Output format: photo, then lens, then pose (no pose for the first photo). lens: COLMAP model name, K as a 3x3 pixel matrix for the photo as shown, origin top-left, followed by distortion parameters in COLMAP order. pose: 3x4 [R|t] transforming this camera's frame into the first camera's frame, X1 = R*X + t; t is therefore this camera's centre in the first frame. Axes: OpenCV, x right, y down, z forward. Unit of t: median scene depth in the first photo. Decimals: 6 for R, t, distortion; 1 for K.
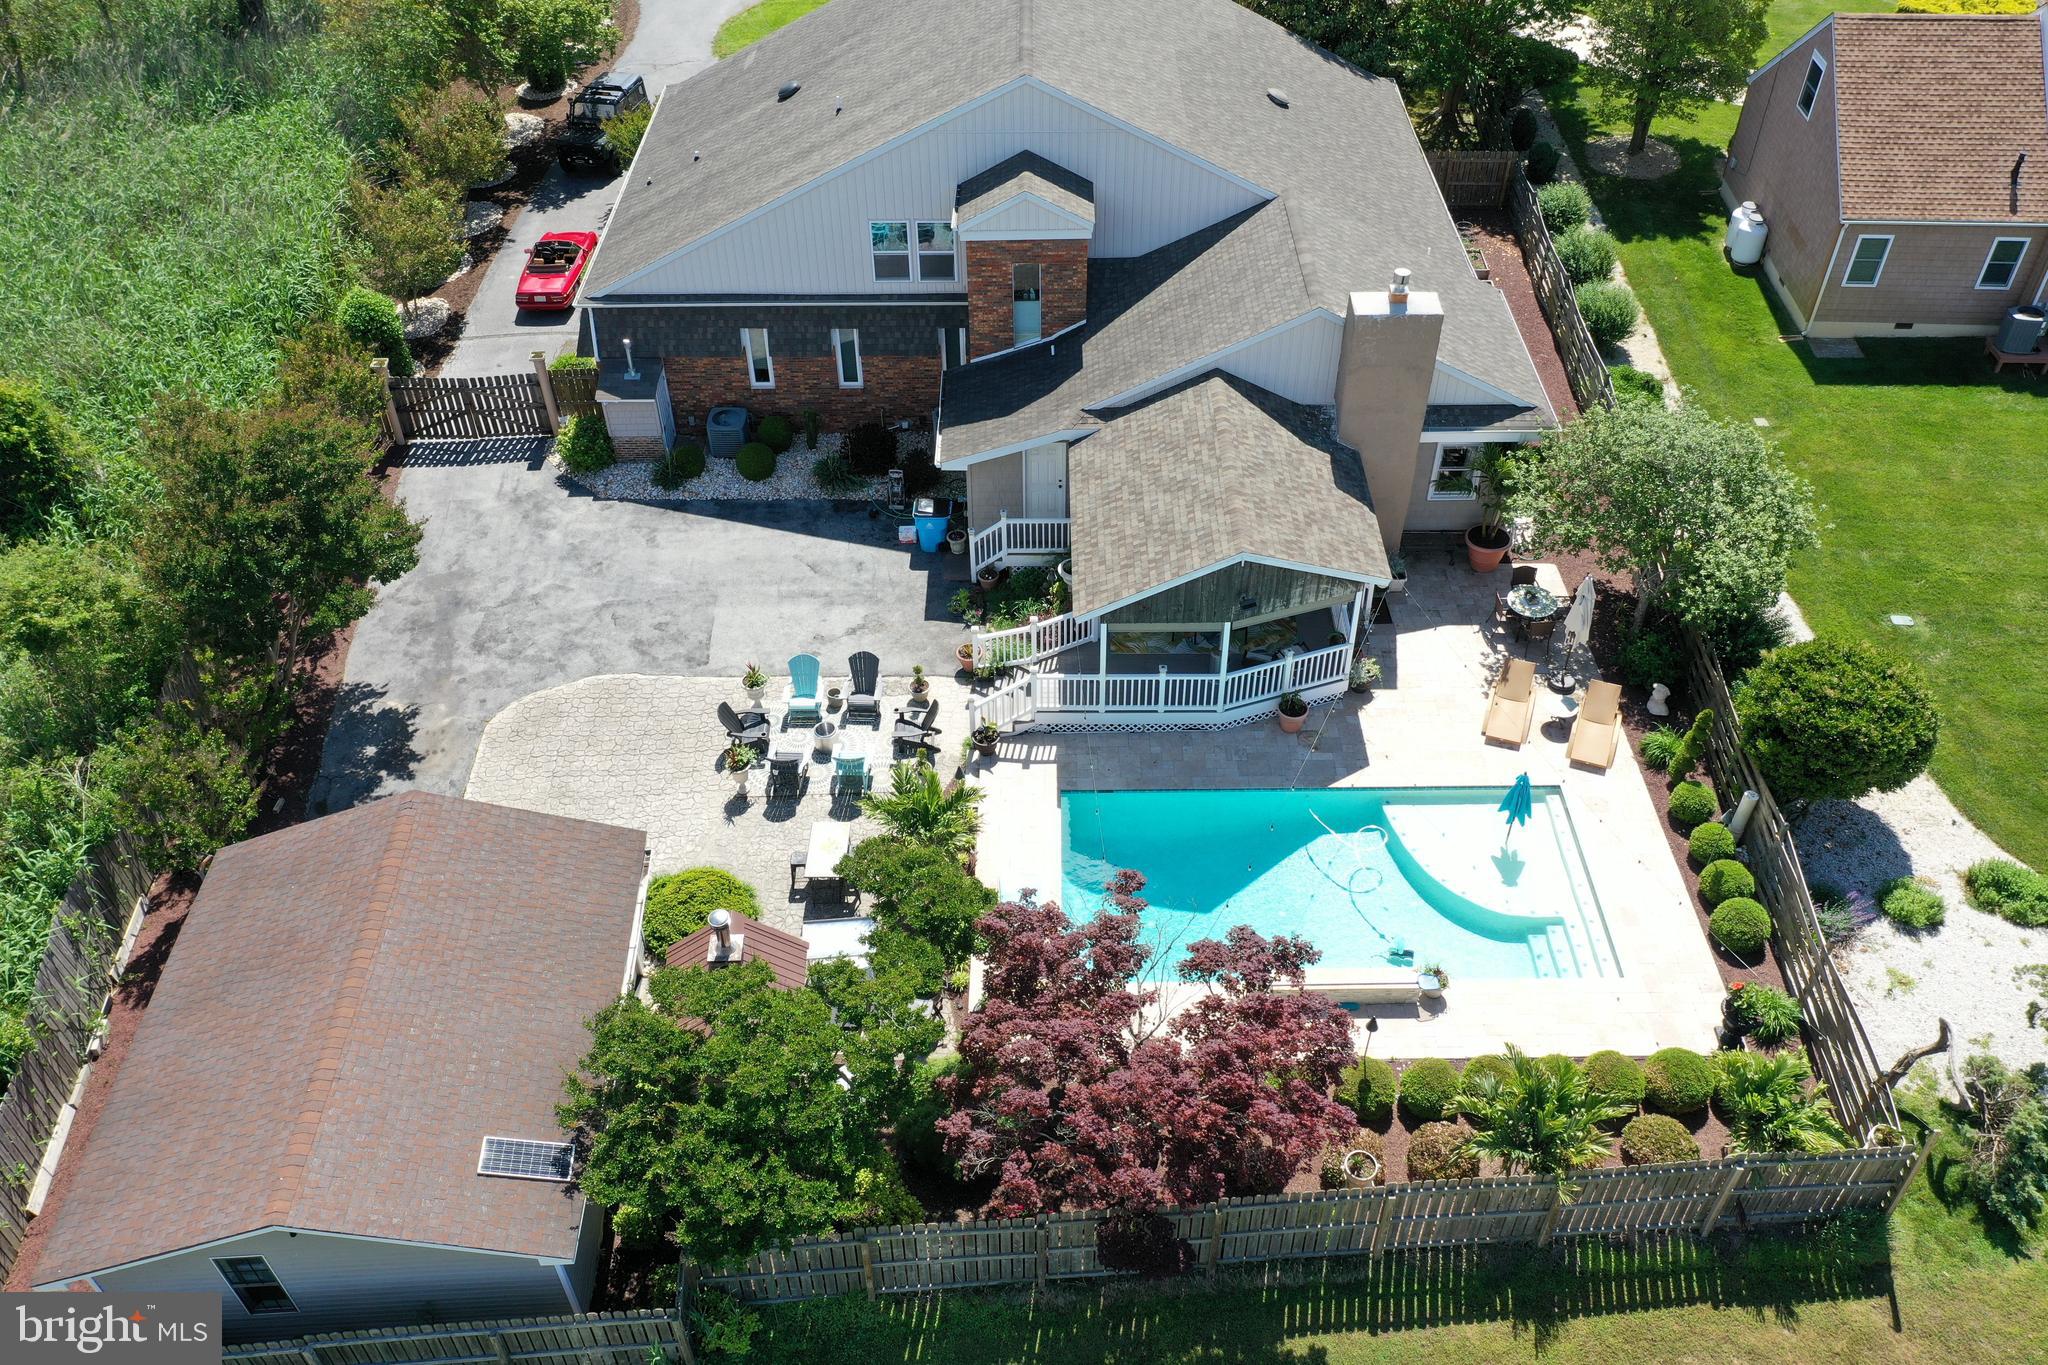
lens RADIAL K [[1623.3, 0, 1028.7], [0, 1623.3, 679.8], [0, 0, 1]] dist [0.006566, -0.003312]
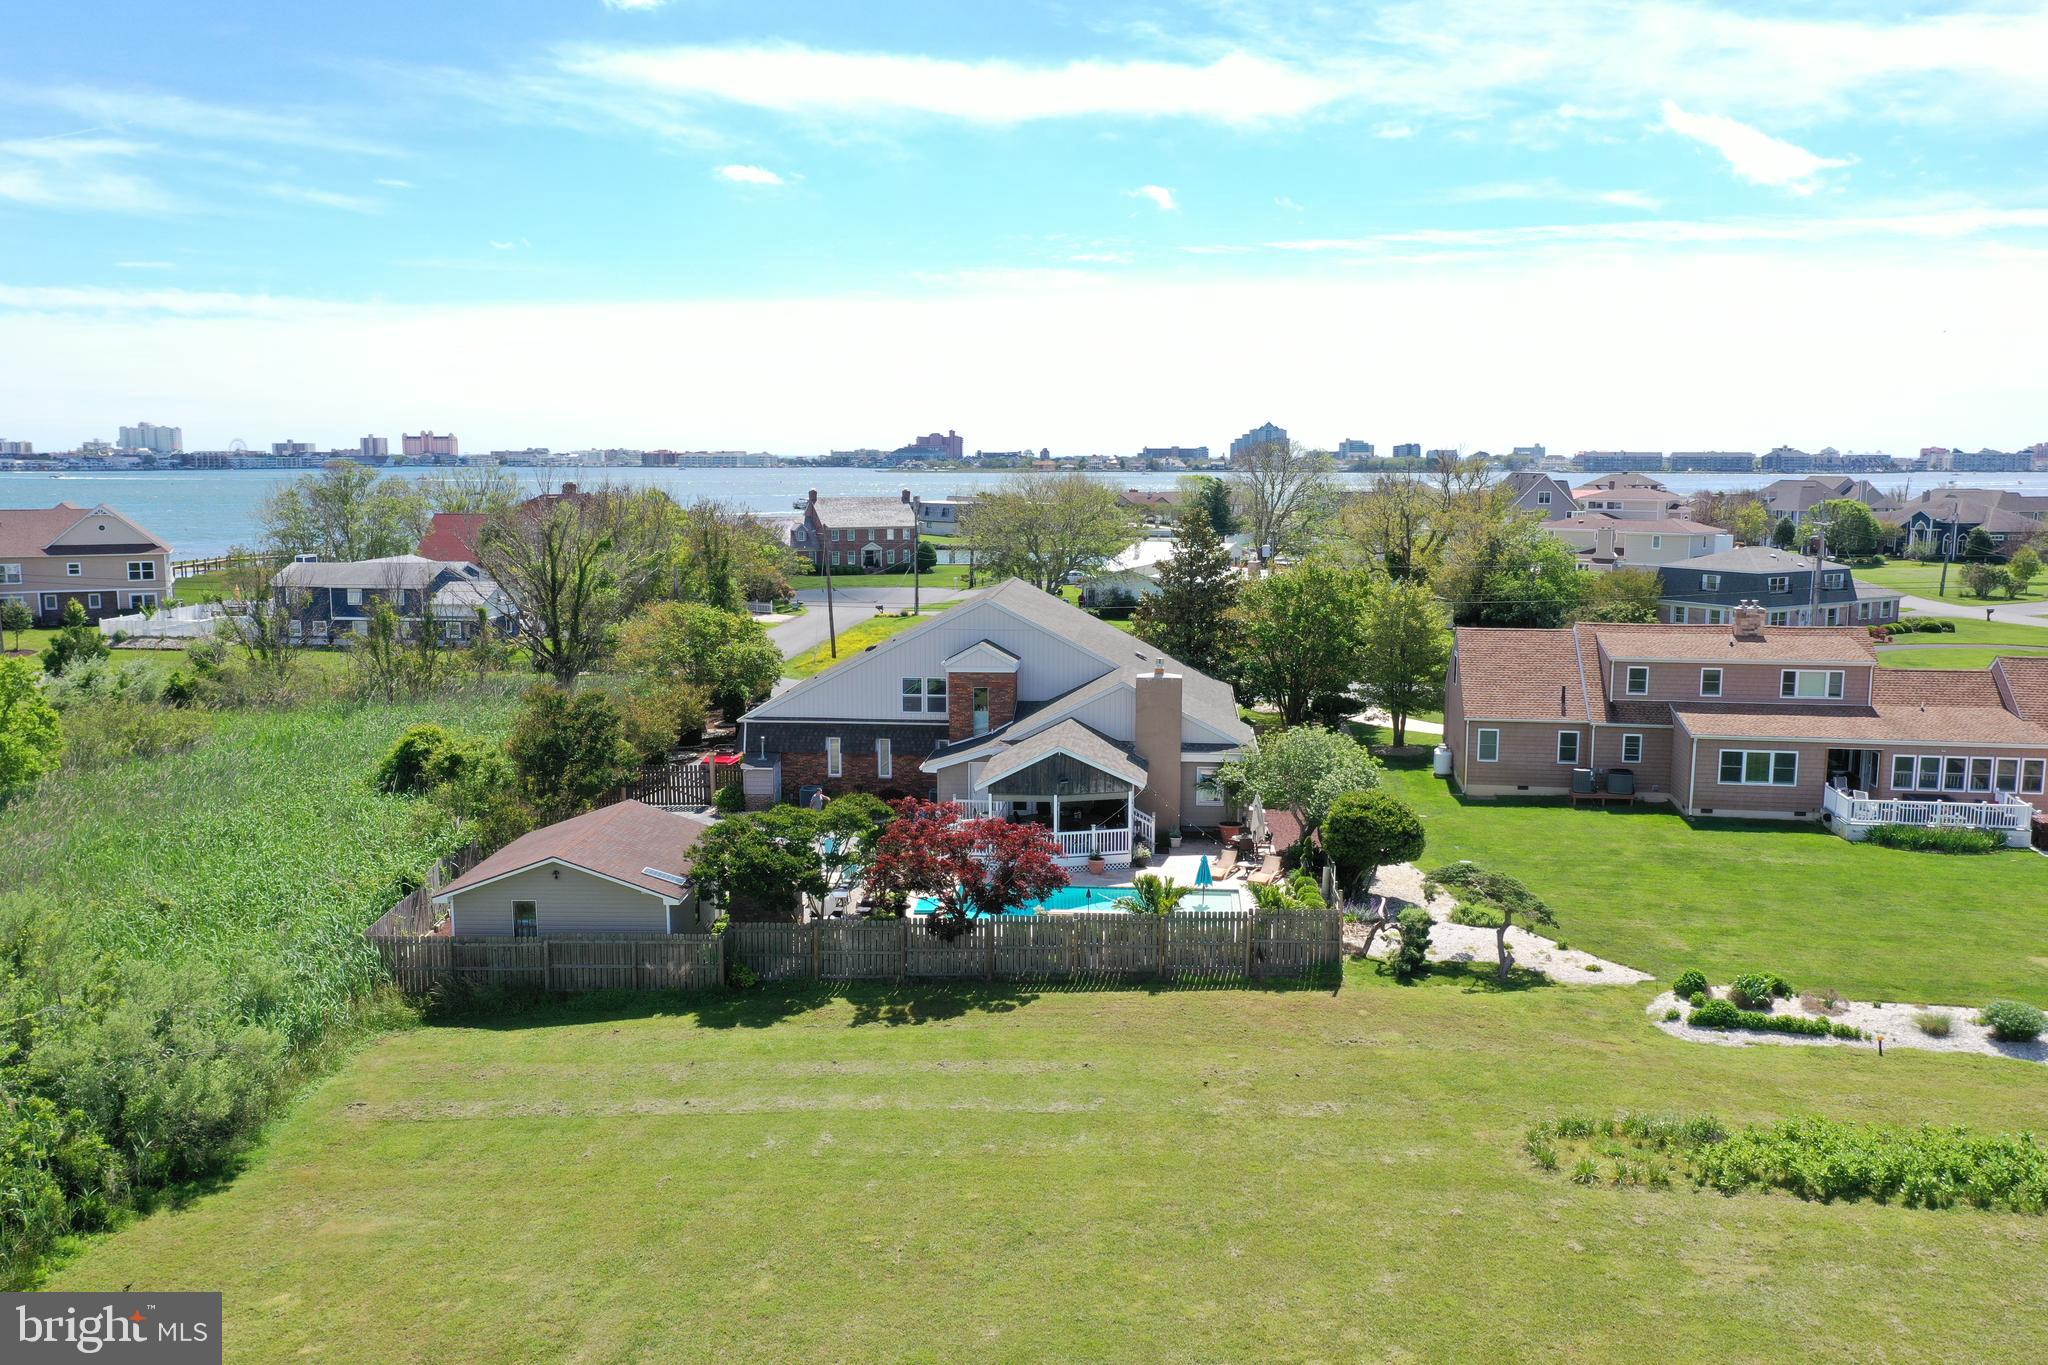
lens RADIAL K [[1623.3, 0, 1028.7], [0, 1623.3, 679.8], [0, 0, 1]] dist [0.006566, -0.003312]
pose [[0.996044, 0.022938, -0.085851, 0.215756], [-0.067152, 0.827037, -0.558122, 0.782598], [0.058199, 0.561679, 0.825306, -0.546409]]
